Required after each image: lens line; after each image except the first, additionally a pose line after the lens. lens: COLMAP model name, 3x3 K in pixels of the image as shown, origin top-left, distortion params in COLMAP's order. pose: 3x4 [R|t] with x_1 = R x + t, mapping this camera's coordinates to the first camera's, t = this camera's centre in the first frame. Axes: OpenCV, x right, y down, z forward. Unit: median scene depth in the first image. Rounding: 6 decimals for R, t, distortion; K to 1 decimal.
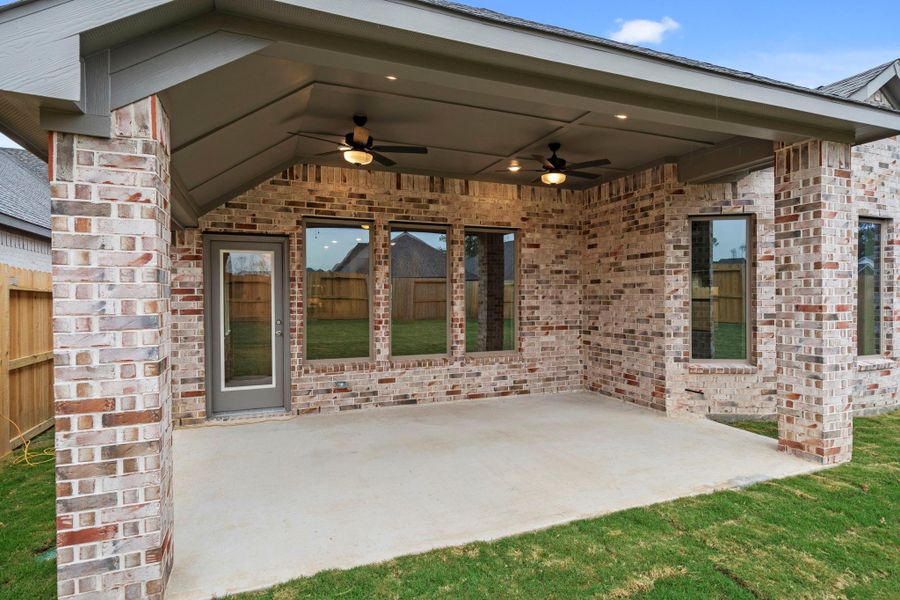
lens RADIAL K [[459.4, 0, 450.0], [0, 459.4, 300.0], [0, 0, 1]] dist [-0.001506, 0.000704]
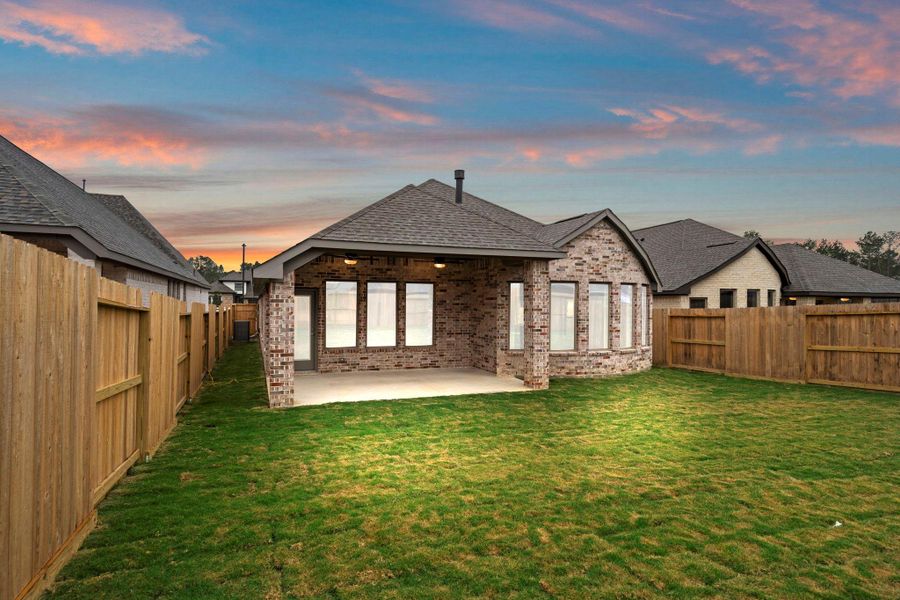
lens RADIAL K [[459.4, 0, 450.0], [0, 459.4, 300.0], [0, 0, 1]] dist [-0.001506, 0.000704]
pose [[0.999915, 0.012994, -0.001087, 0.257597], [-0.013007, 0.999833, -0.012837, -0.065942], [0.000920, 0.012850, 0.999917, -1.108570]]
